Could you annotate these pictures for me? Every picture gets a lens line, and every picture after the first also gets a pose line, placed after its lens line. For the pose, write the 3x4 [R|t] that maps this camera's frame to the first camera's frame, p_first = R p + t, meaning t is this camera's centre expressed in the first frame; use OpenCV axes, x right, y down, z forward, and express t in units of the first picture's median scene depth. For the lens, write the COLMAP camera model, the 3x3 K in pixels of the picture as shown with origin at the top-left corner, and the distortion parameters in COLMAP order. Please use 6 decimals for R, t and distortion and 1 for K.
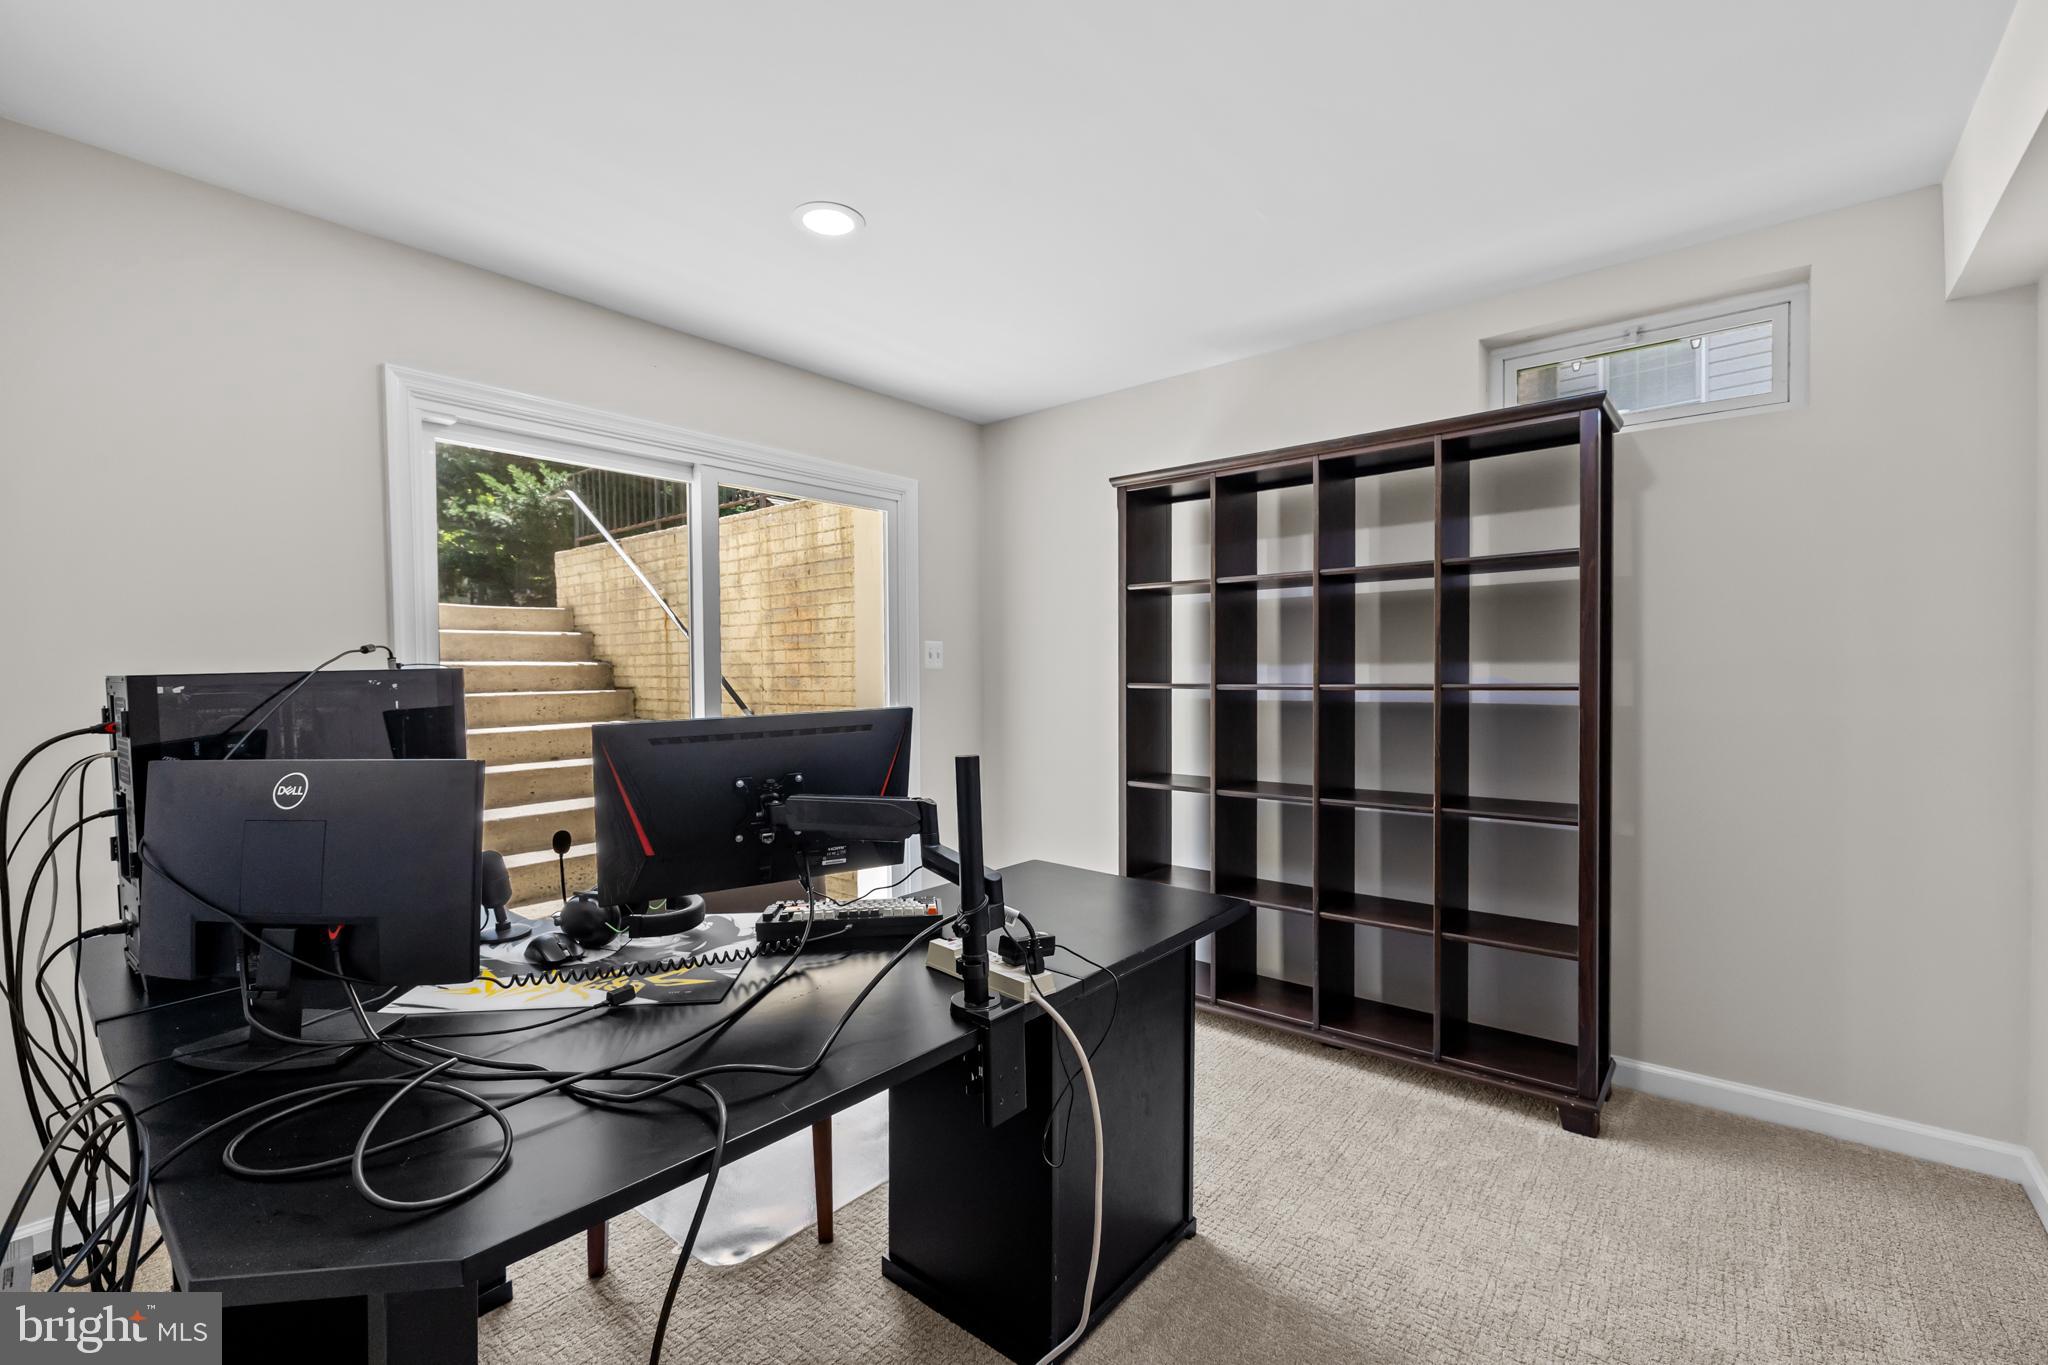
lens RADIAL K [[875.8, 0, 1027.0], [0, 875.8, 689.3], [0, 0, 1]] dist [0.000330, 0.000719]
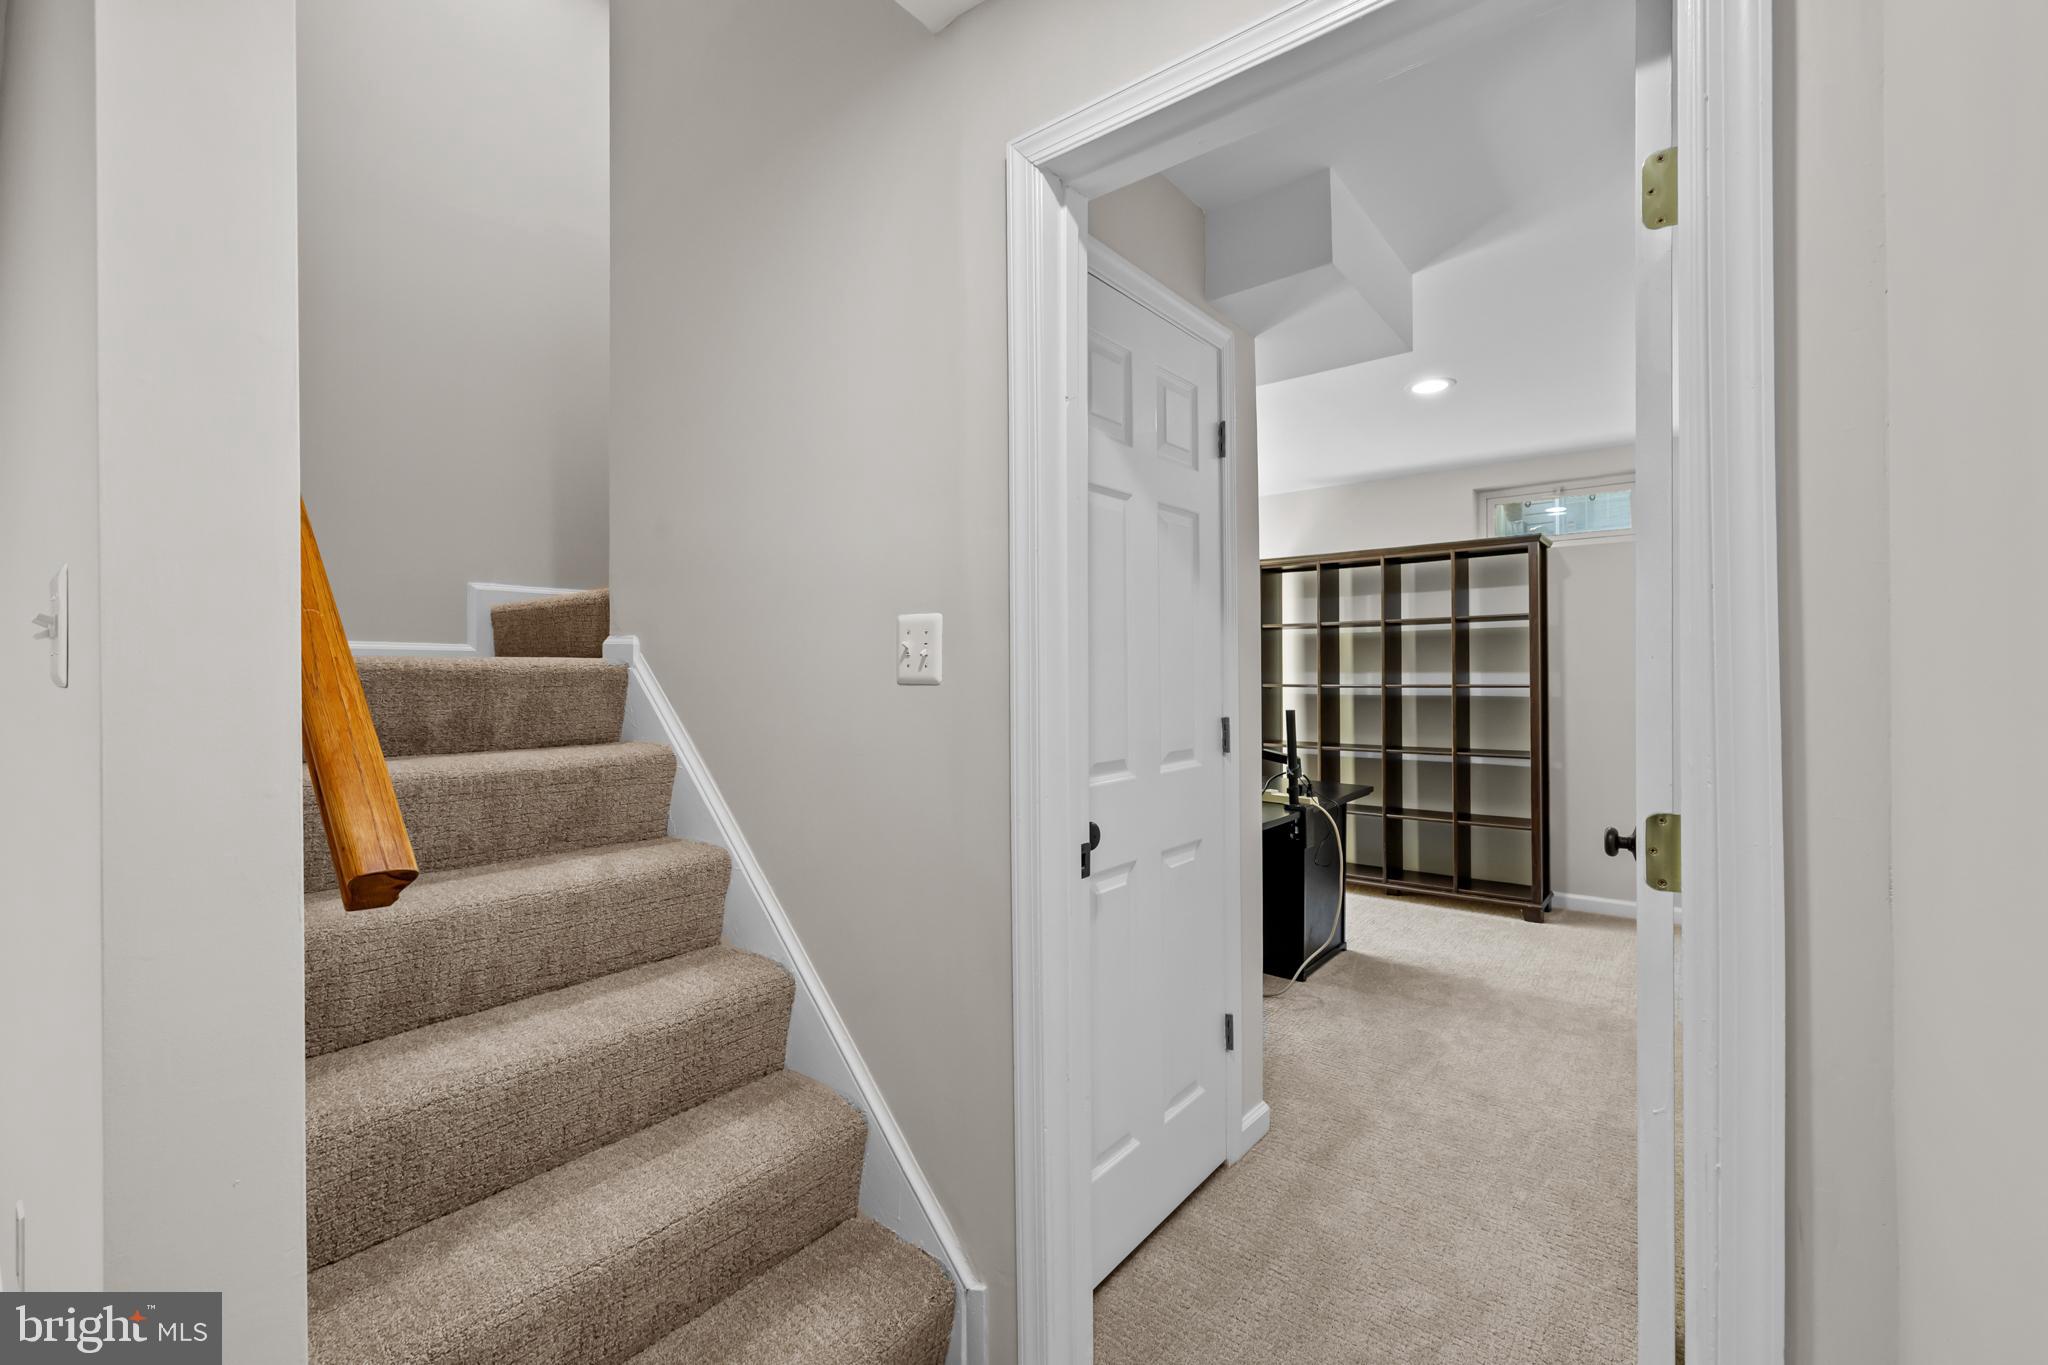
lens RADIAL K [[875.8, 0, 1021.3], [0, 875.8, 671.2], [0, 0, 1]] dist [0.000330, 0.000719]
pose [[0.999845, 0.001562, 0.017532, -0.429157], [-0.001103, 0.999656, -0.026188, 0.014368], [-0.017567, 0.026165, 0.999503, -0.749152]]
